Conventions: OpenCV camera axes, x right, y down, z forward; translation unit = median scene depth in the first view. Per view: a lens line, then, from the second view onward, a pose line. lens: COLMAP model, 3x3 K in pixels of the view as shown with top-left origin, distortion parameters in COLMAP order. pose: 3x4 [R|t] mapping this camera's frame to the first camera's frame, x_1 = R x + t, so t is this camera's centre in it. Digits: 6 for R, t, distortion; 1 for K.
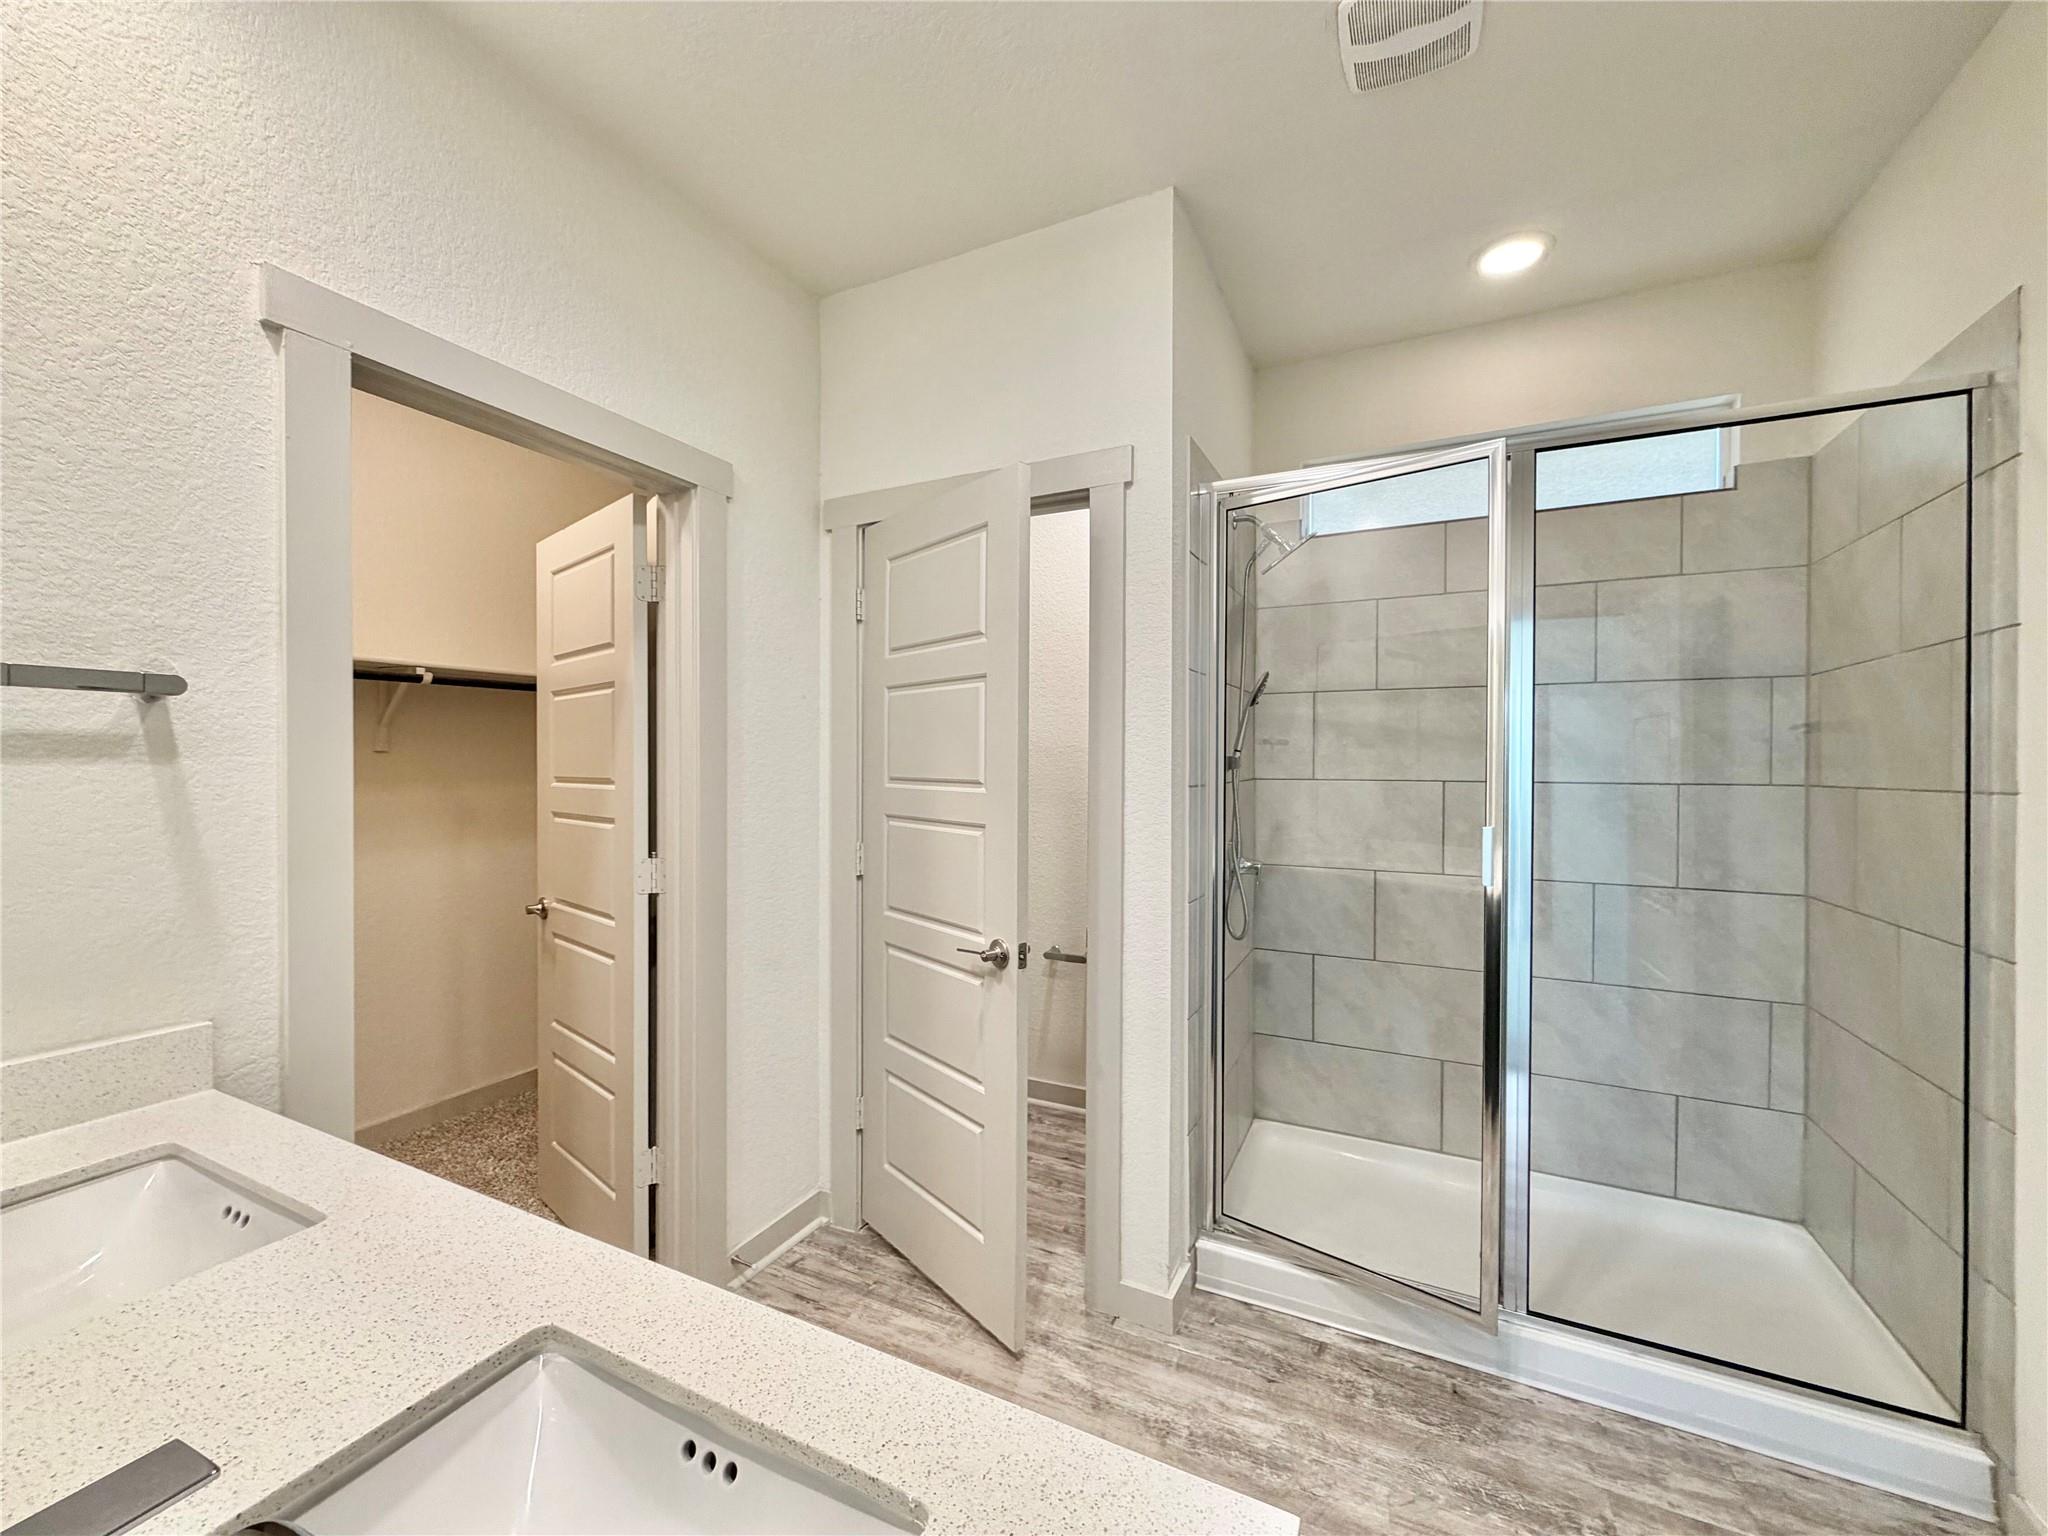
lens RADIAL K [[825.5, 0, 1024.0], [0, 825.5, 768.0], [0, 0, 1]] dist [-0.001043, 0.000033]
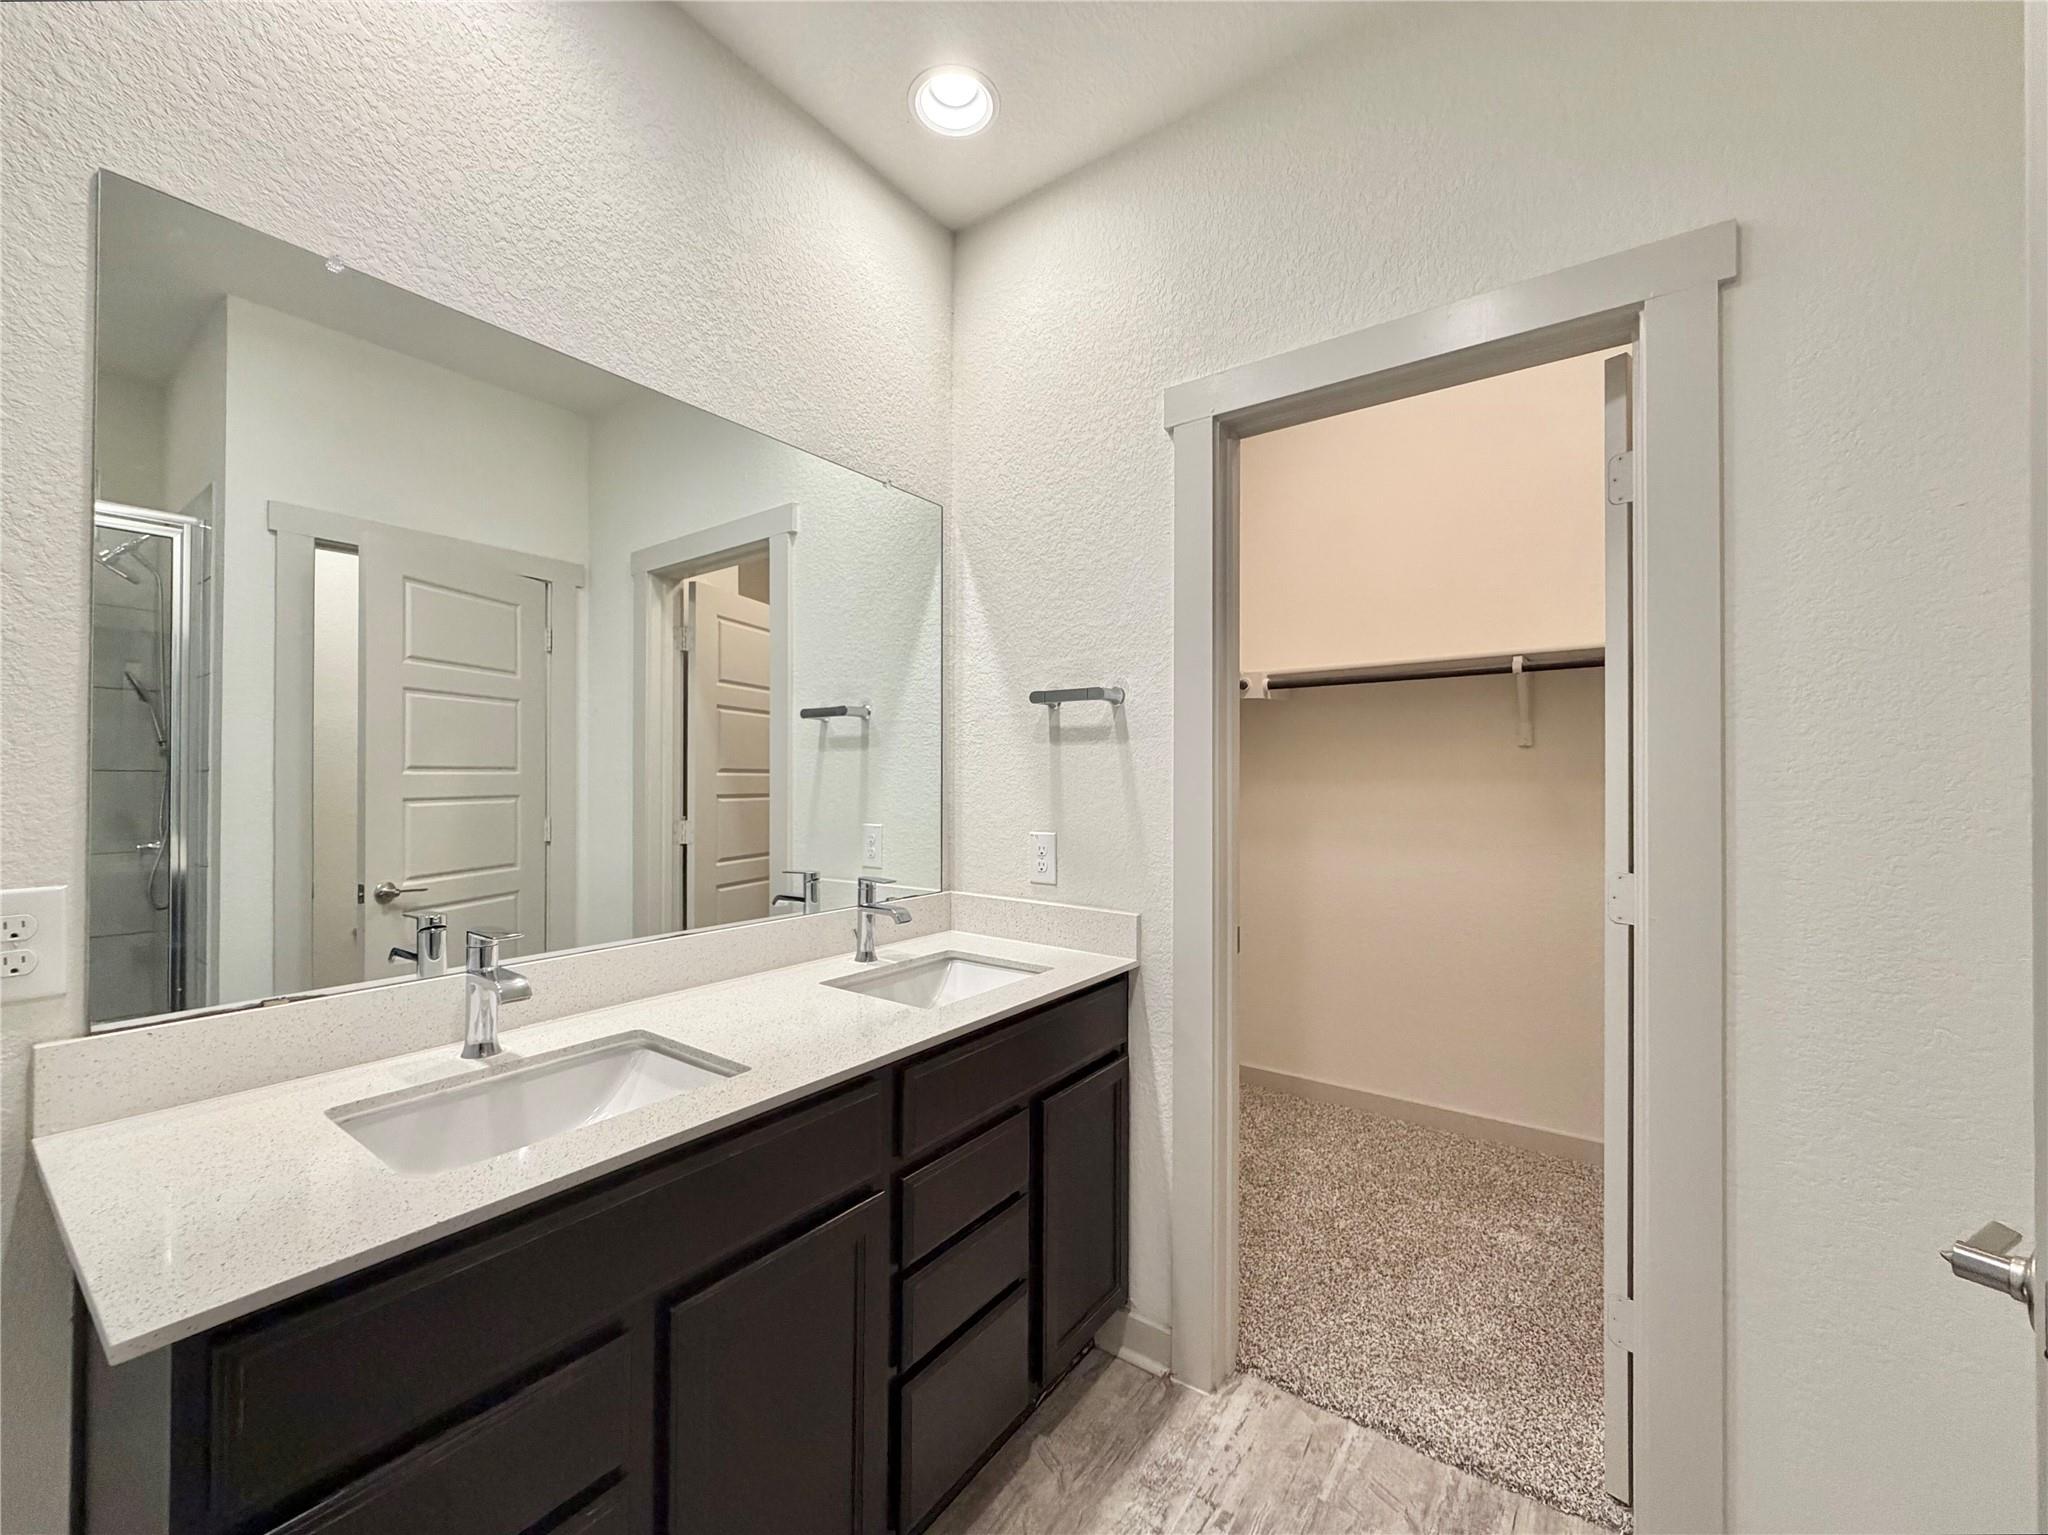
lens RADIAL K [[825.5, 0, 1024.0], [0, 825.5, 767.5], [0, 0, 1]] dist [-0.001043, 0.000033]
pose [[-0.164279, -0.012897, -0.986330, 0.558792], [-0.006836, 0.999905, -0.011936, 0.061354], [0.986390, 0.004782, -0.164351, 1.089984]]
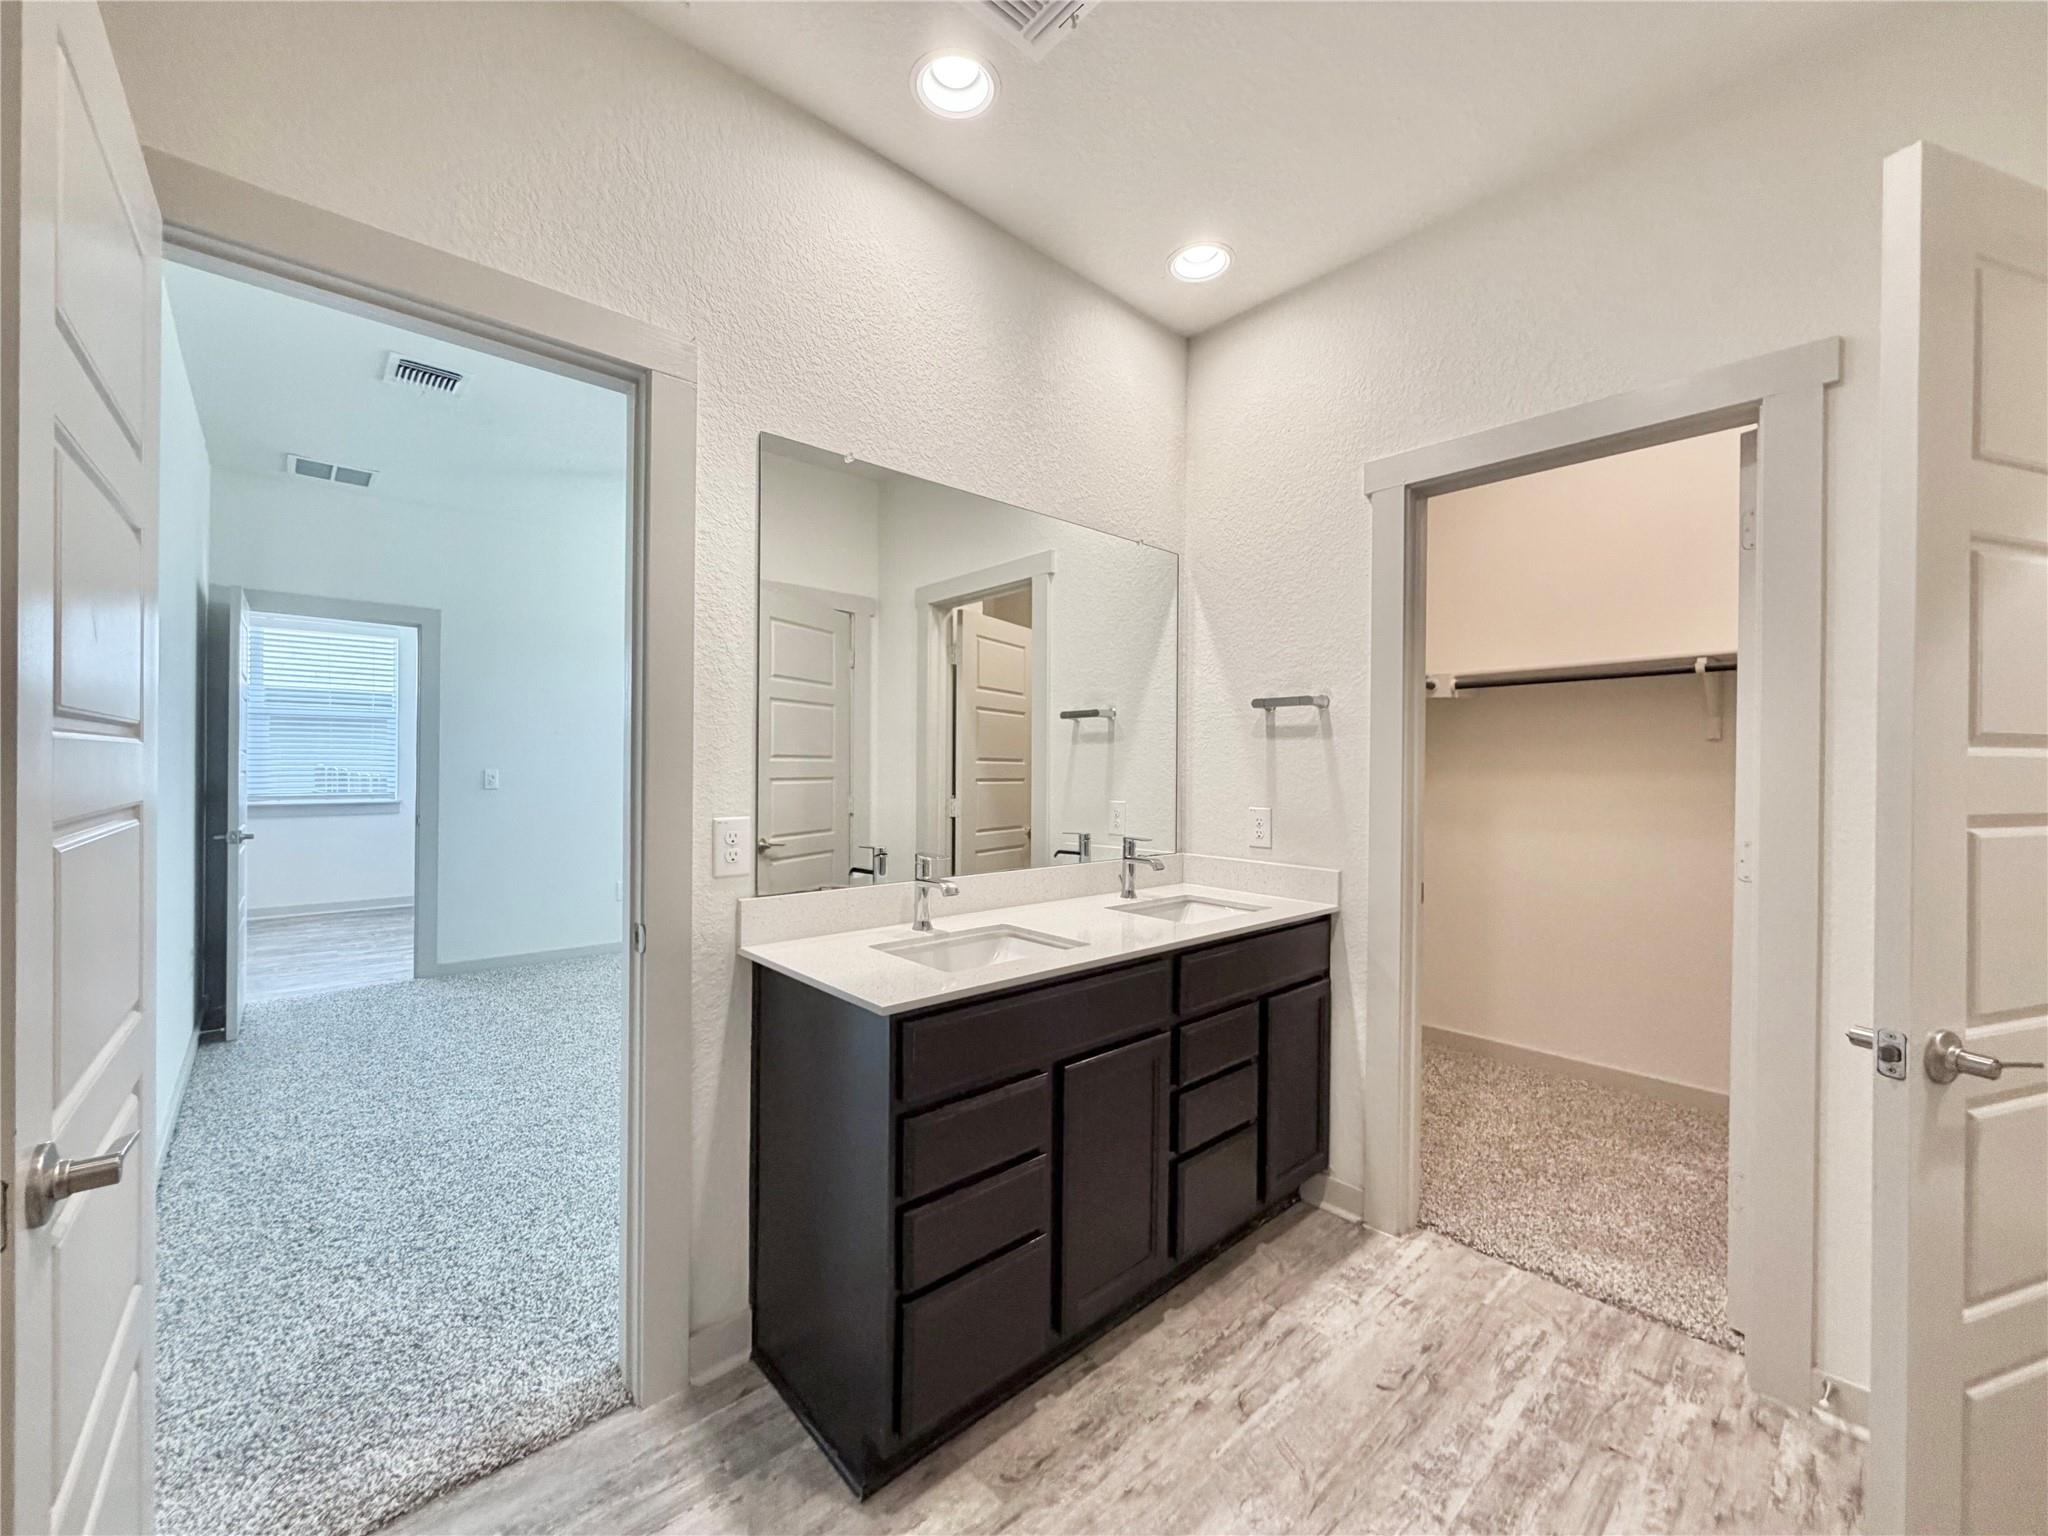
lens RADIAL K [[829.0, 0, 1018.1], [0, 829.0, 768.0], [0, 0, 1]] dist [-0.000840, -0.000202]
pose [[-0.364655, -0.003894, -0.931135, 1.165102], [-0.013196, 0.999912, 0.000986, 0.075544], [0.931049, 0.012647, -0.364674, 1.052575]]
